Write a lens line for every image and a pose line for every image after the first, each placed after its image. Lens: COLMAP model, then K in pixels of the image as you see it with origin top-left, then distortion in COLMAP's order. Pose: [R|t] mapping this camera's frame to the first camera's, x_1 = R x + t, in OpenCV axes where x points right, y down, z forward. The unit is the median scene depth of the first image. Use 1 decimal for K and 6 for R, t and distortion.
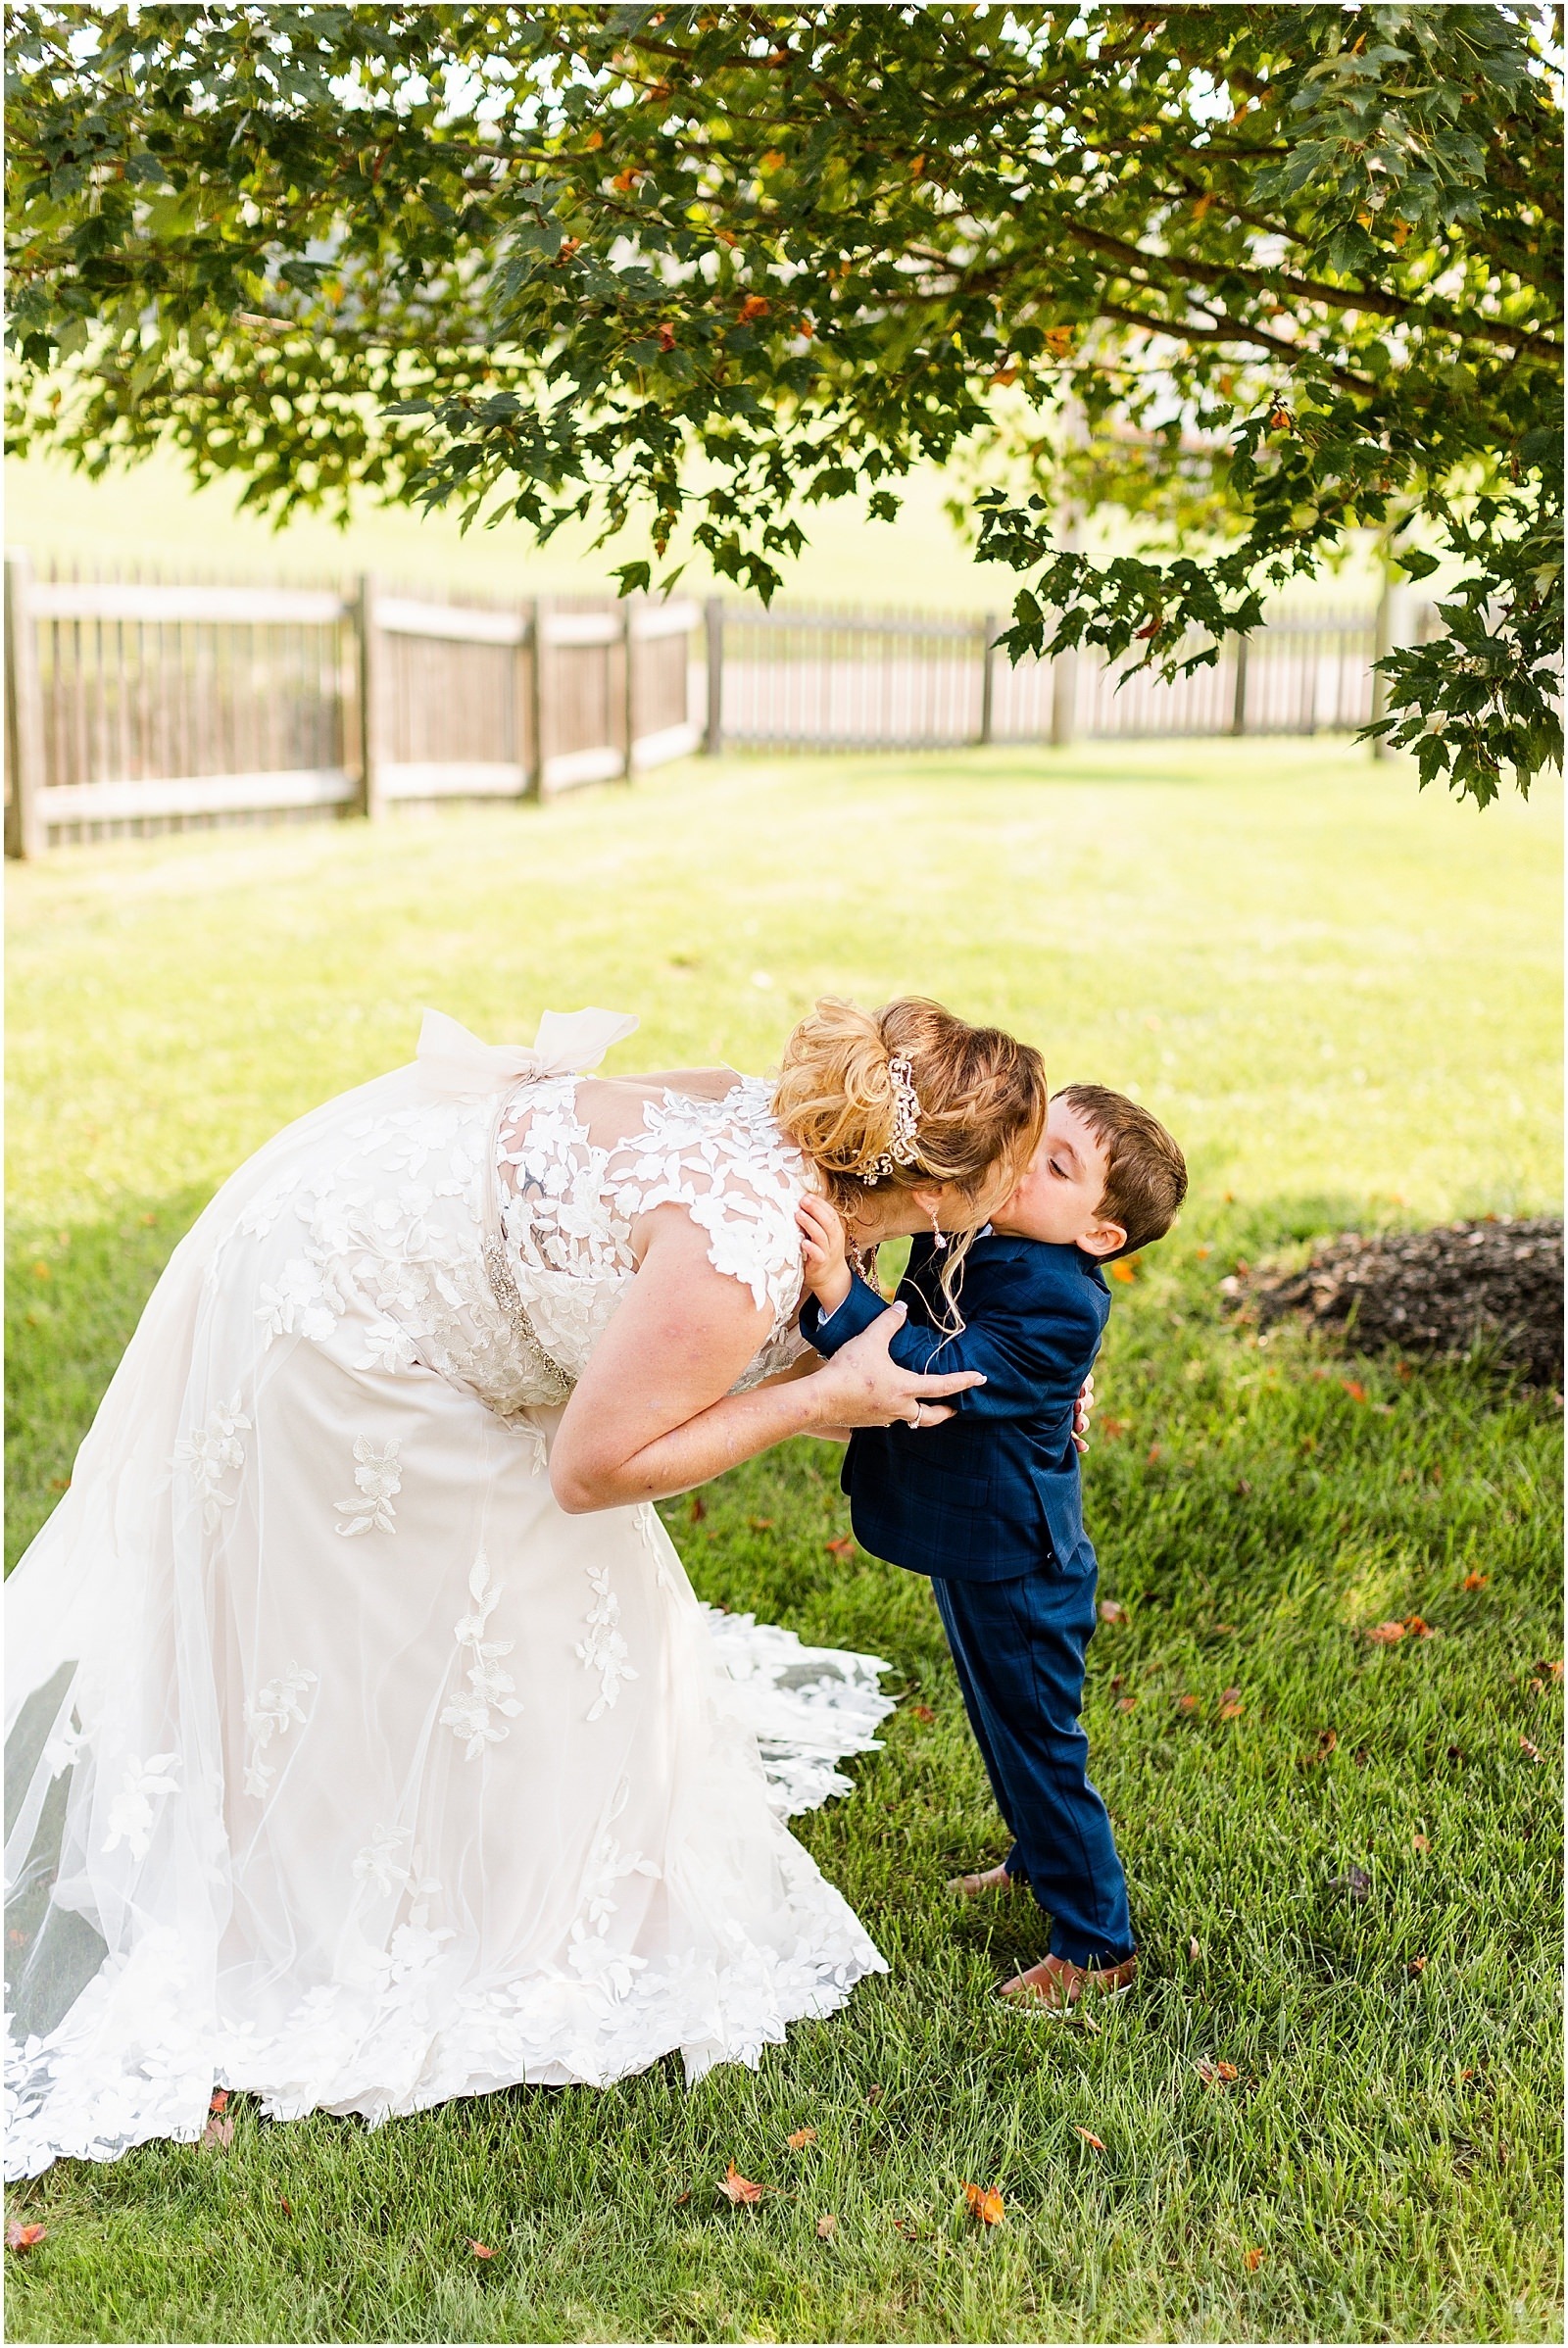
lens RADIAL K [[3433.9, 0, 784.0], [0, 3433.9, 1174.0], [0, 0, 1]] dist [-0.031412, 1.052211]
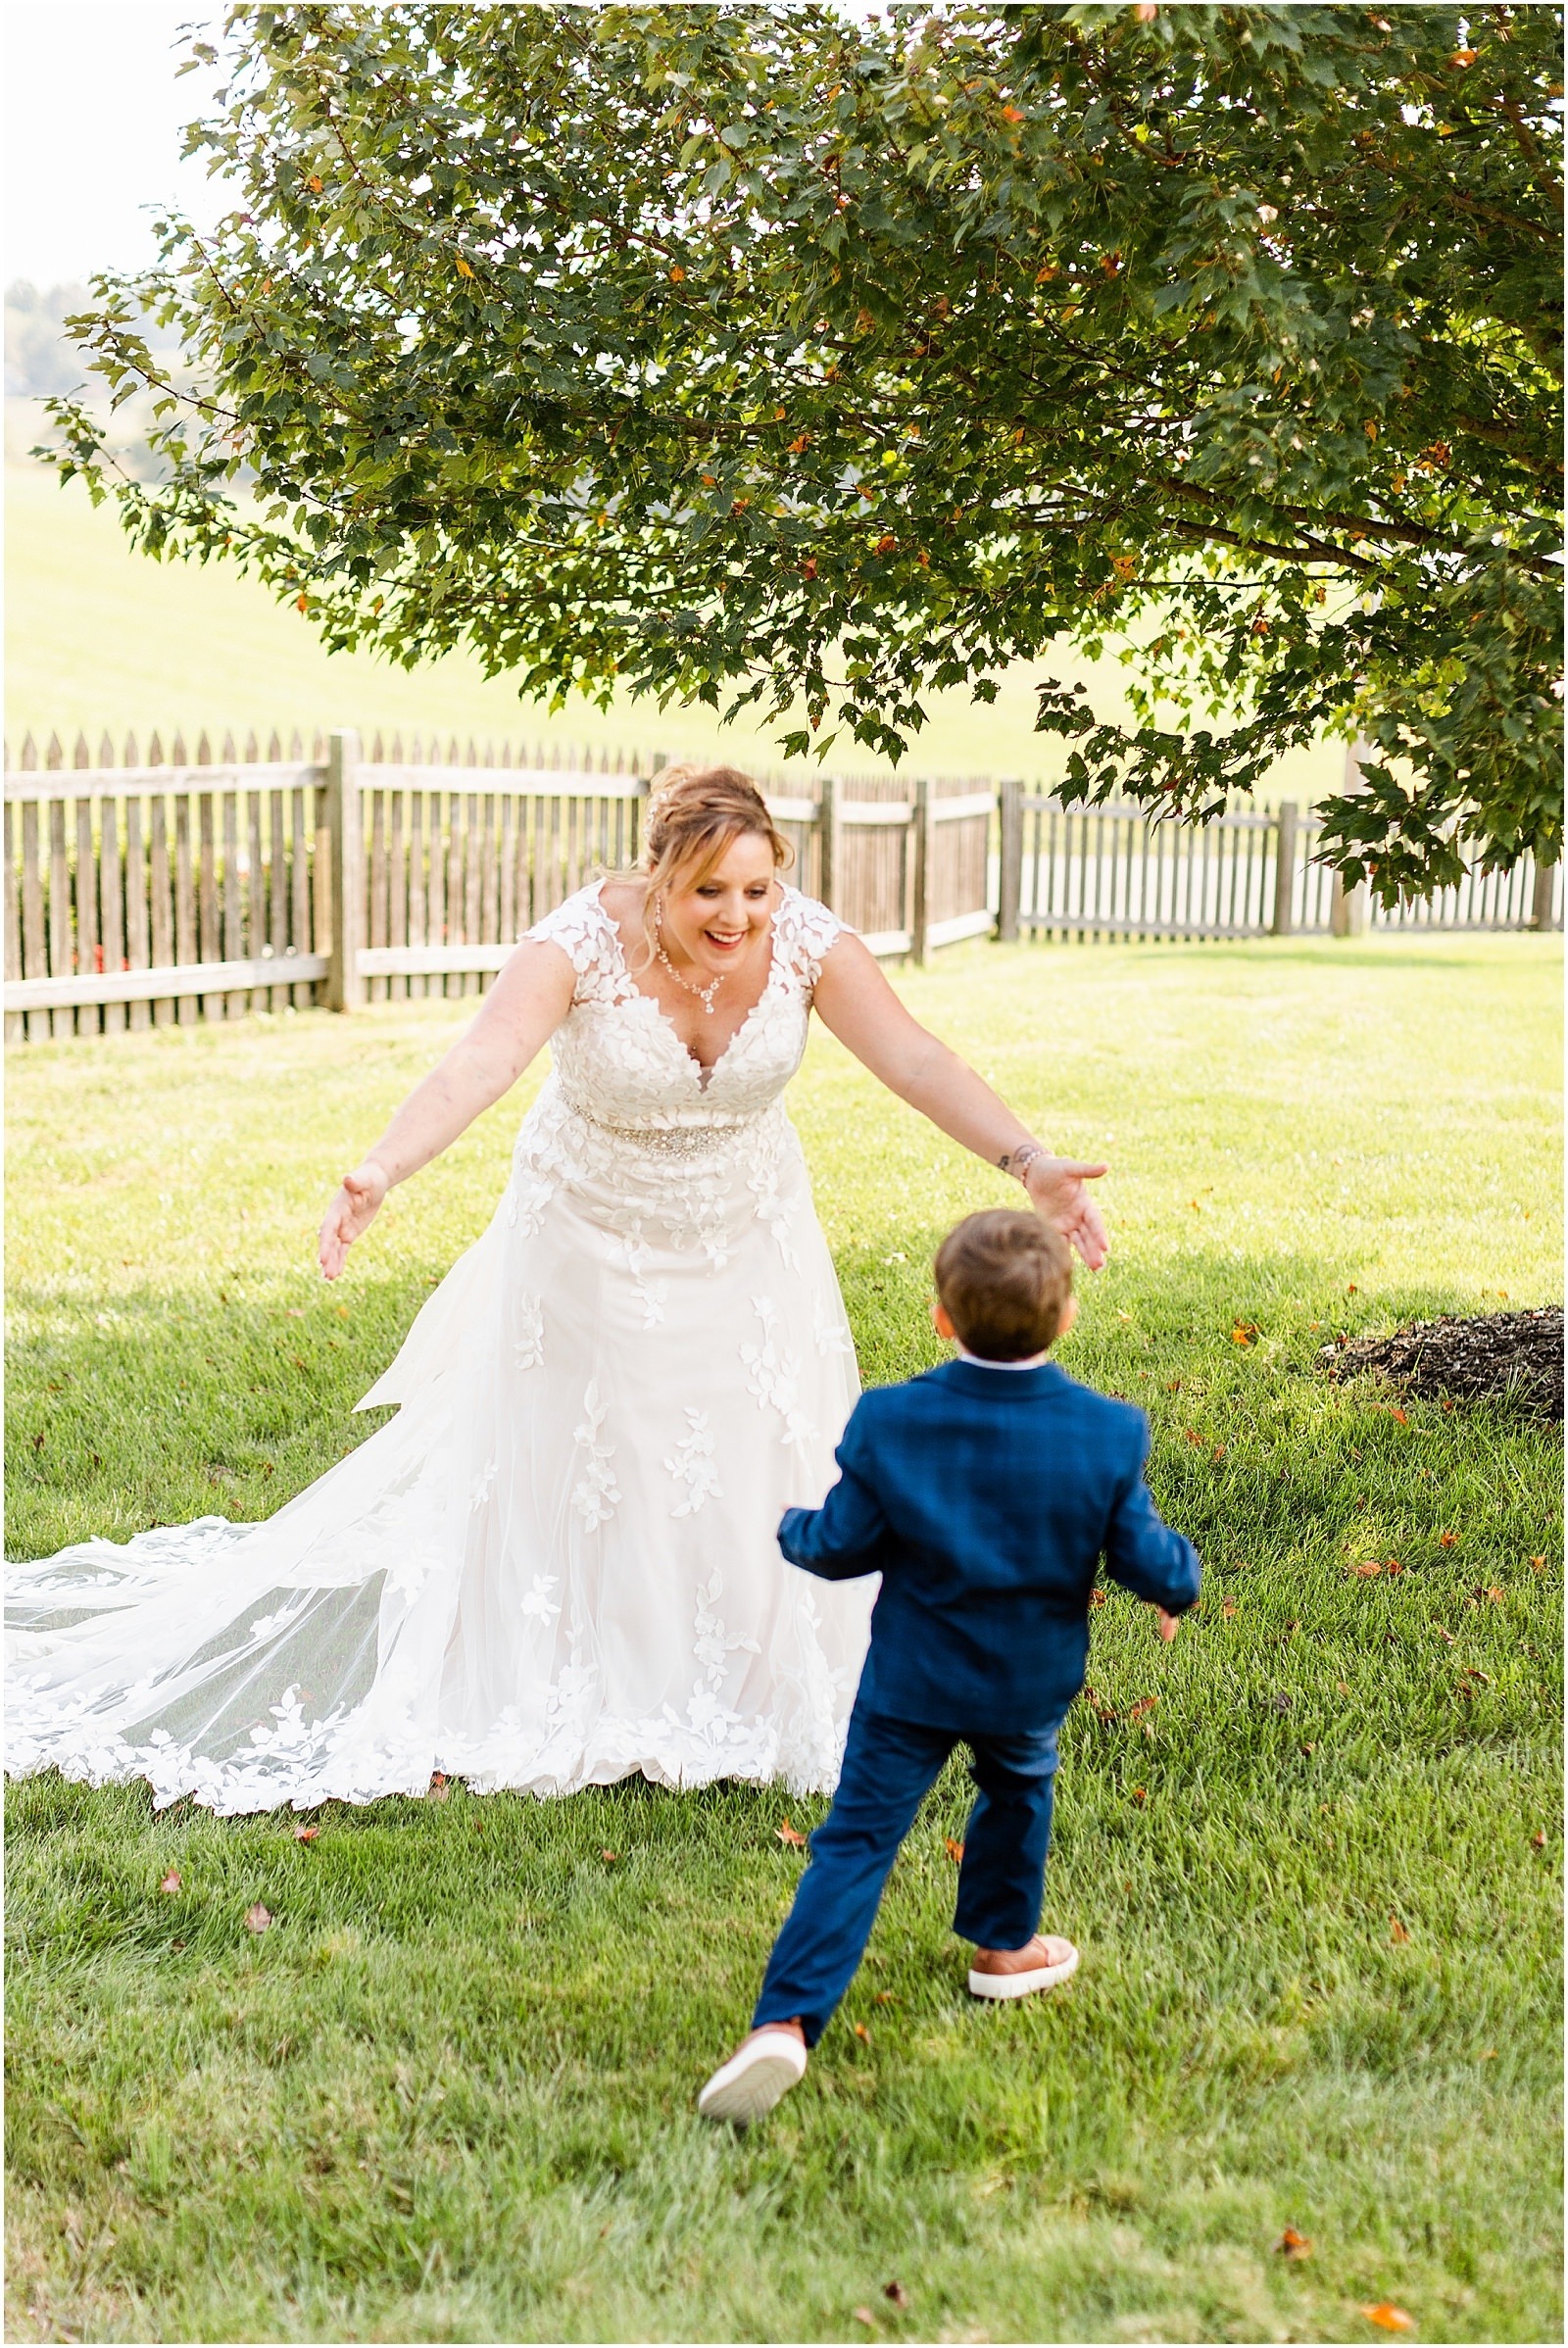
lens RADIAL K [[3242.2, 0, 784.0], [0, 3242.2, 1174.0], [0, 0, 1]] dist [0.278469, -0.038839]
pose [[0.996430, 0.021216, -0.081708, 0.057474], [-0.025121, 0.998576, -0.047073, 0.051038], [0.080593, 0.048957, 0.995544, -0.242690]]
